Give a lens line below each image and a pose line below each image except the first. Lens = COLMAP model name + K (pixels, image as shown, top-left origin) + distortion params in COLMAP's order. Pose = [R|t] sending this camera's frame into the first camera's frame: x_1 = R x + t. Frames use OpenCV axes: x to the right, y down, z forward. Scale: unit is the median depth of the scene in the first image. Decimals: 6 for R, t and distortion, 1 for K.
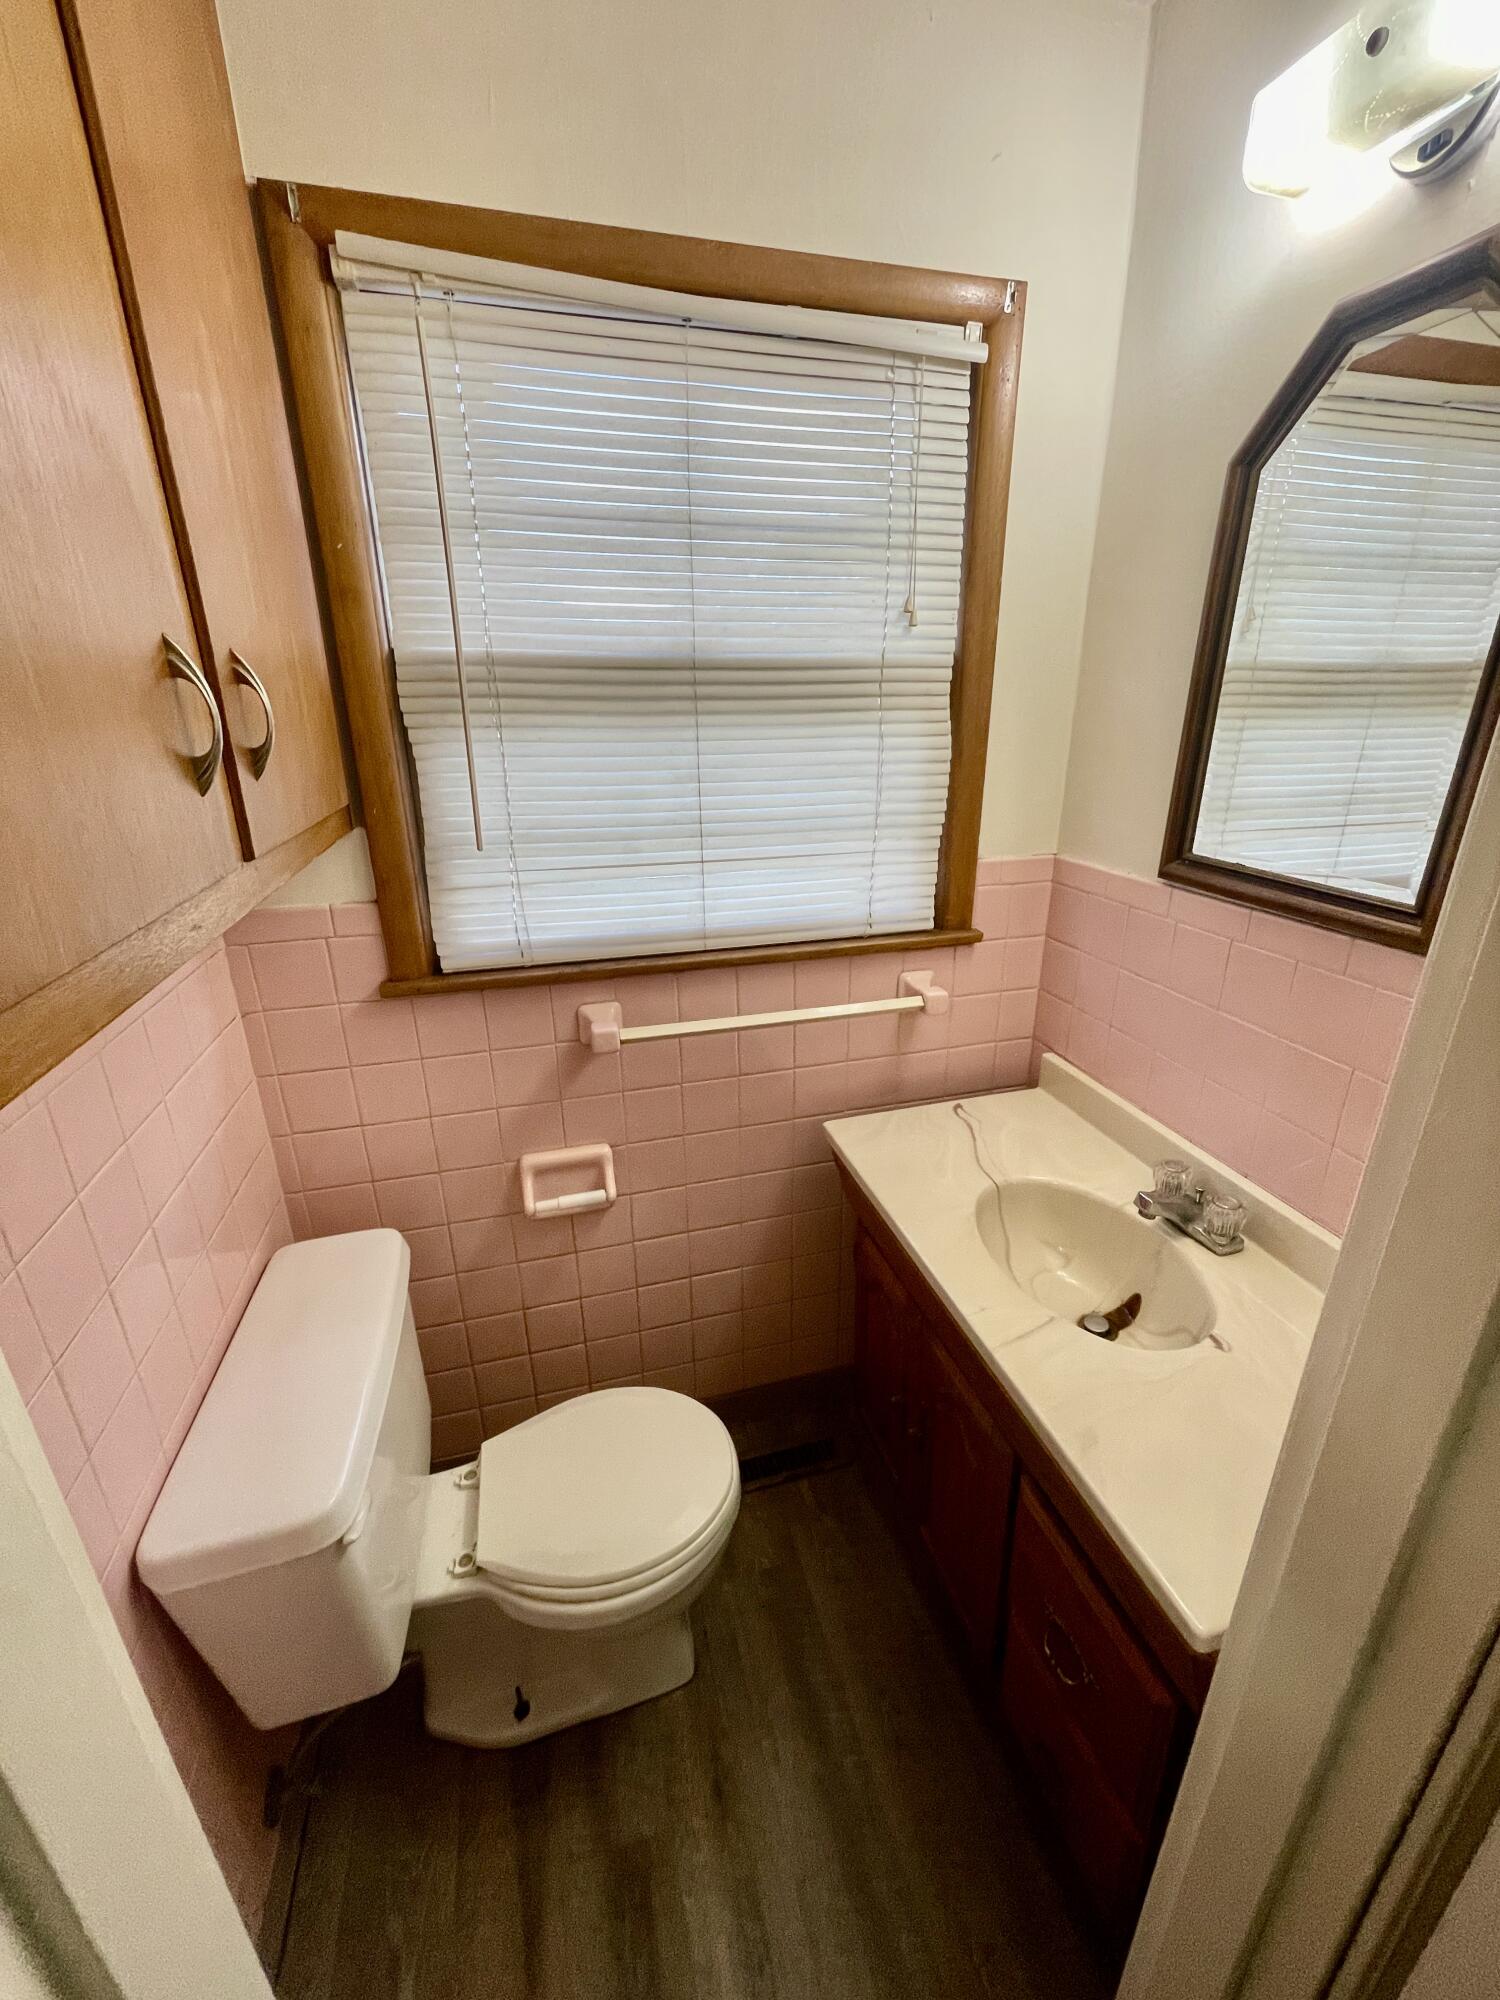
lens RADIAL K [[807.4, 0, 750.0], [0, 807.4, 1000.0], [0, 0, 1]] dist [0.001129, -0.000557]
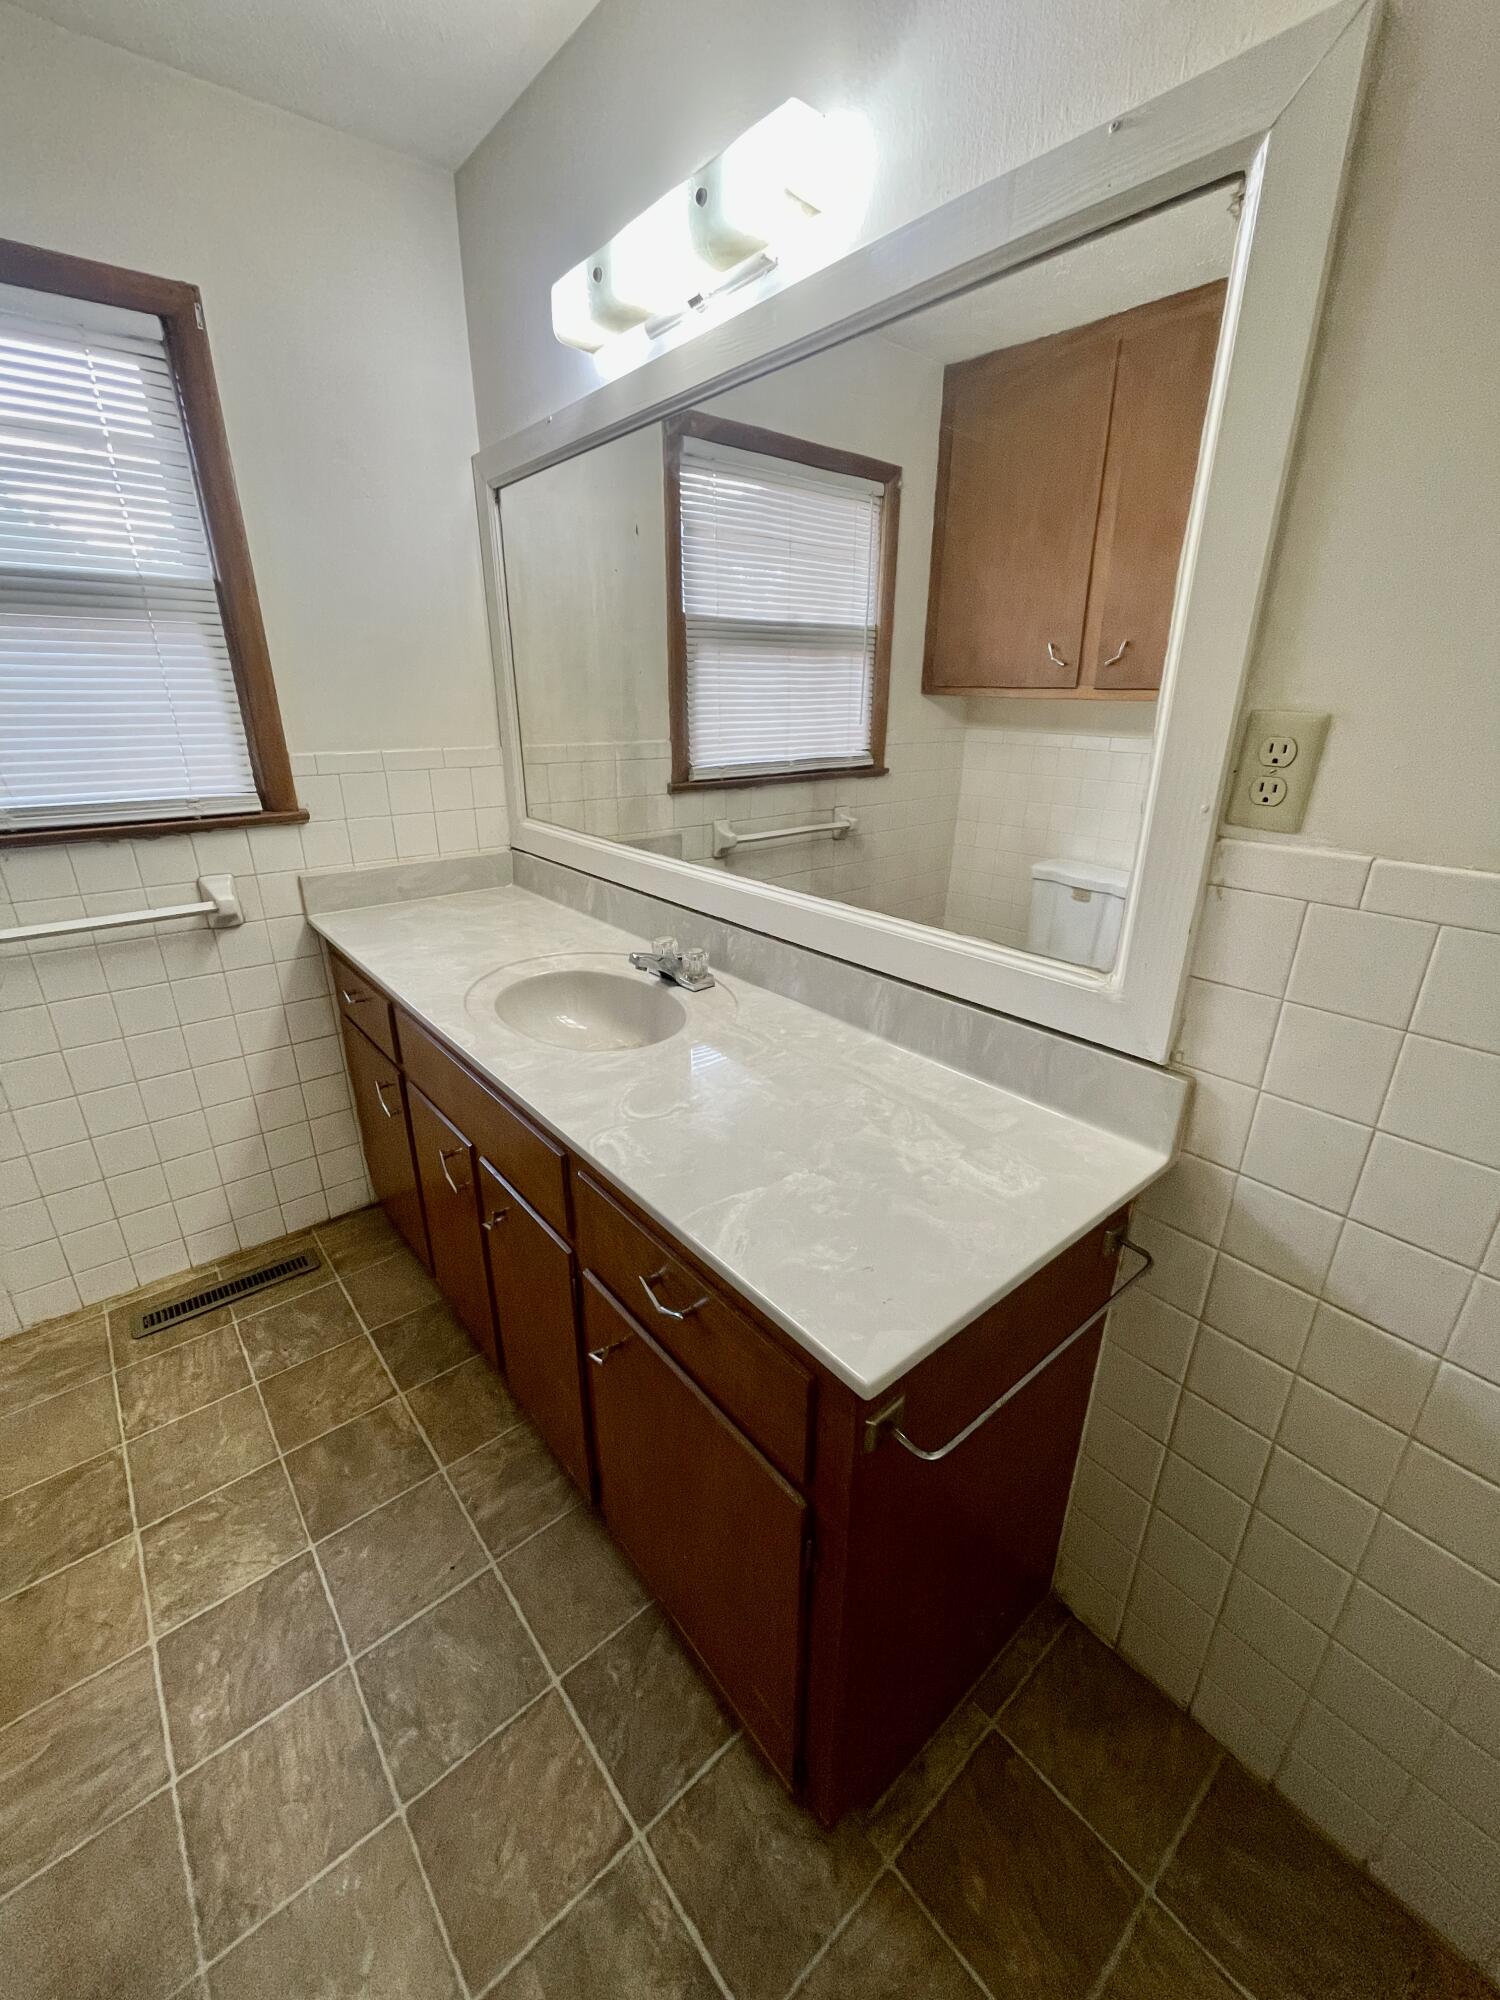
lens RADIAL K [[807.4, 0, 750.0], [0, 807.4, 1000.0], [0, 0, 1]] dist [0.001129, -0.000557]
pose [[0.907635, -0.140487, 0.395553, 0.424039], [0.136194, 0.989911, 0.039073, 0.284094], [-0.397051, 0.018408, 0.917612, -0.471910]]
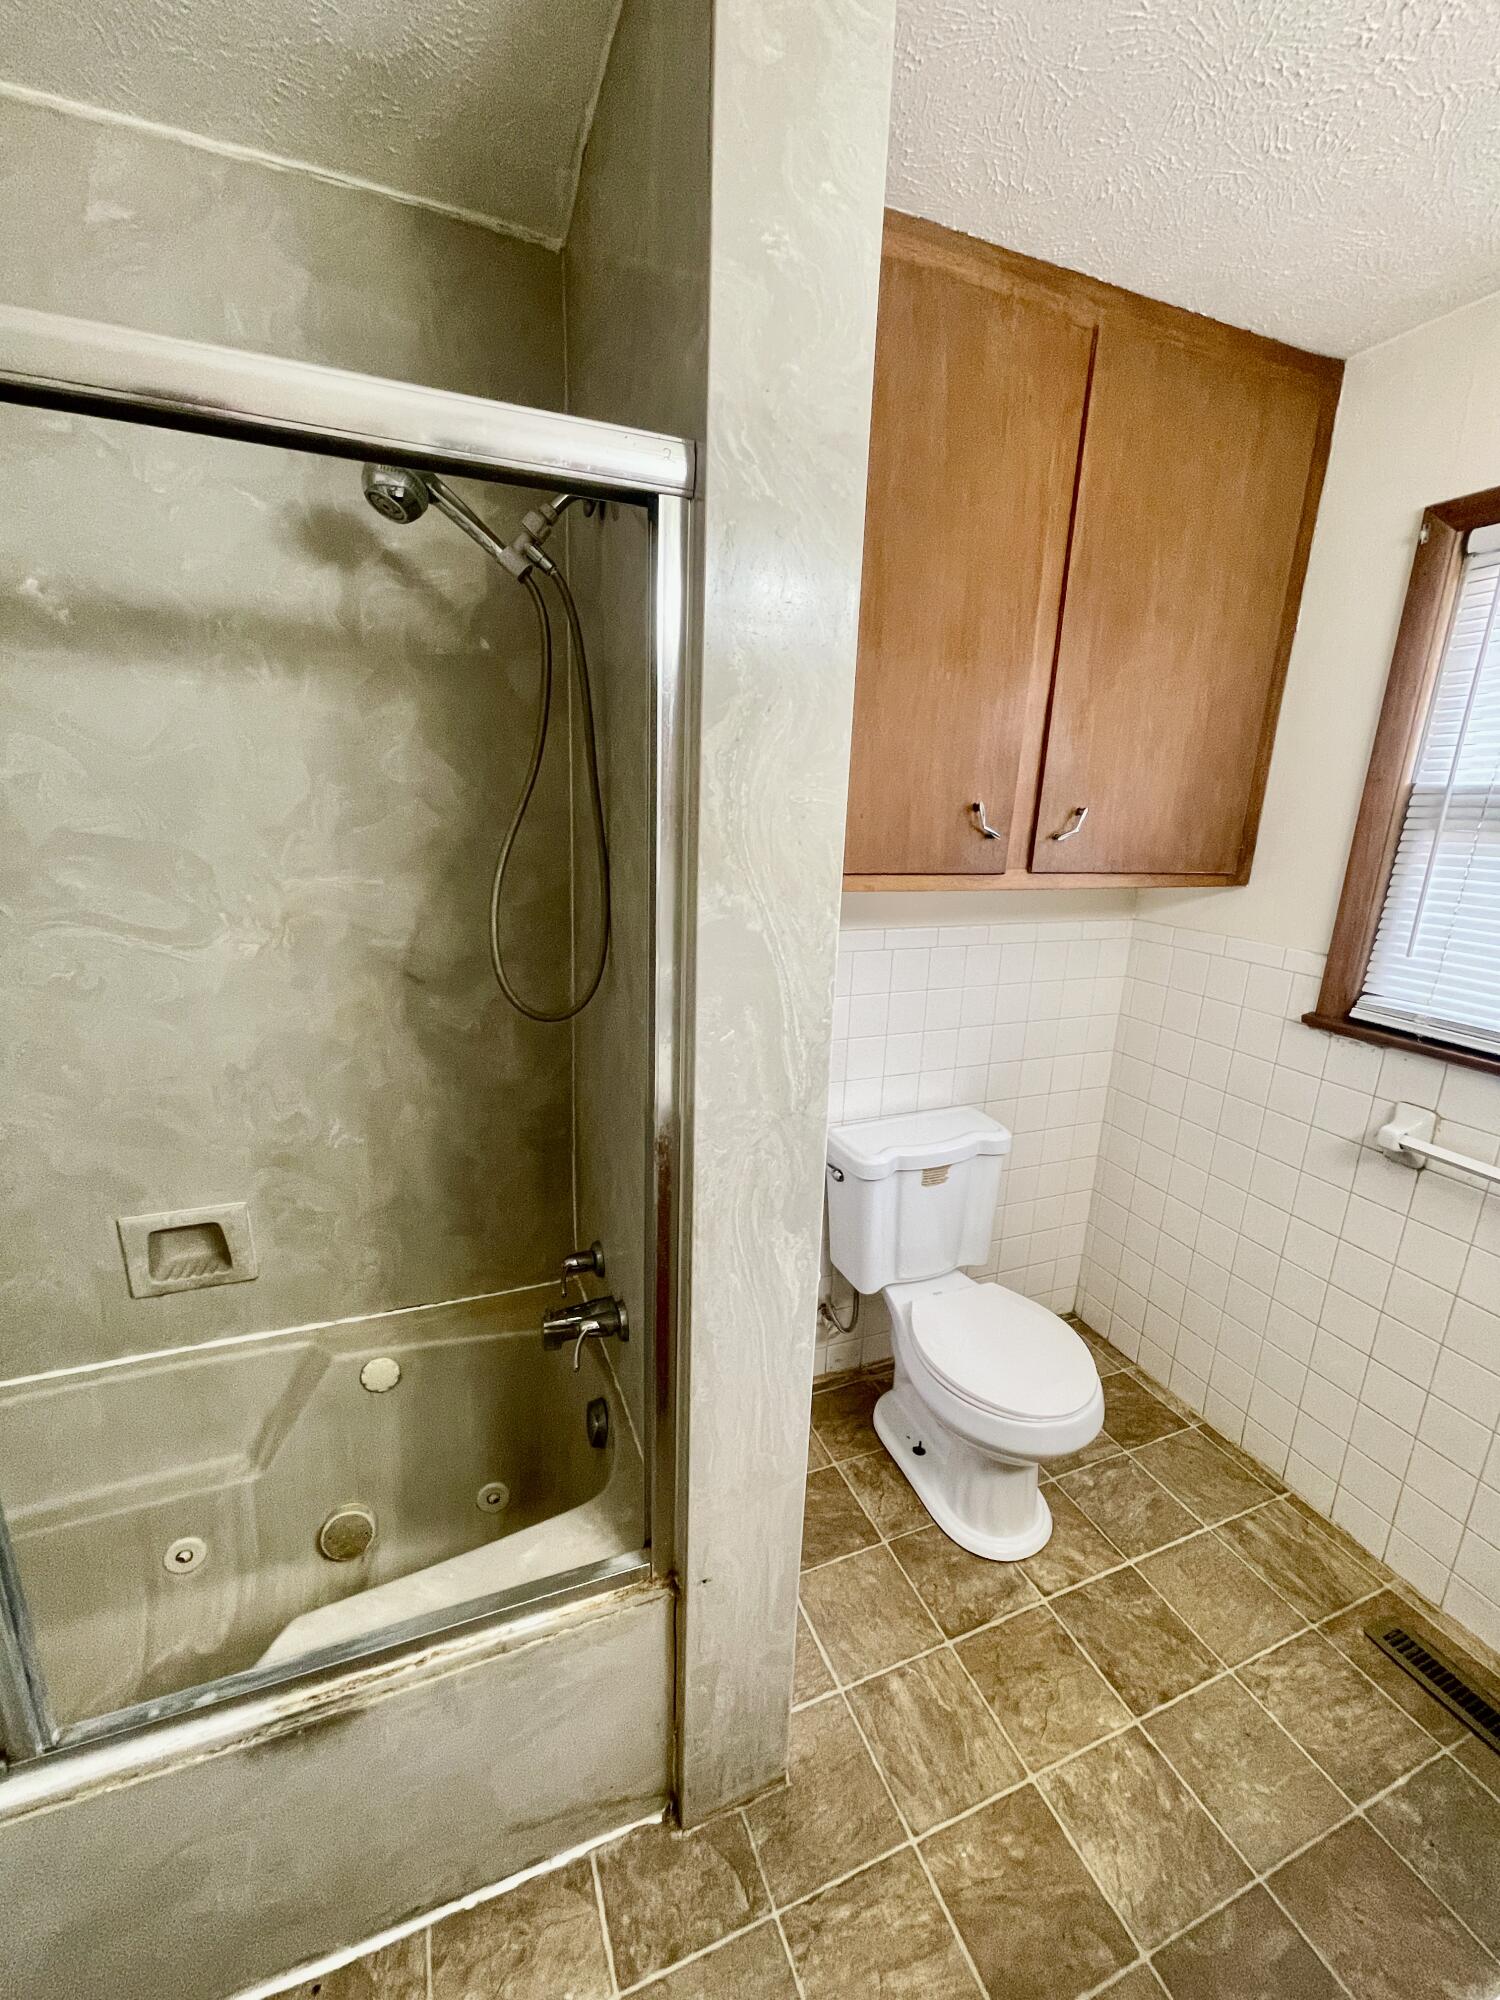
lens RADIAL K [[803.0, 0, 756.9], [0, 803.0, 995.4], [0, 0, 1]] dist [0.013653, -0.006551]
pose [[0.119599, 0.250131, -0.960797, 0.719569], [-0.383318, 0.904339, 0.187718, 0.054755], [0.915840, 0.345840, 0.204038, -0.160875]]
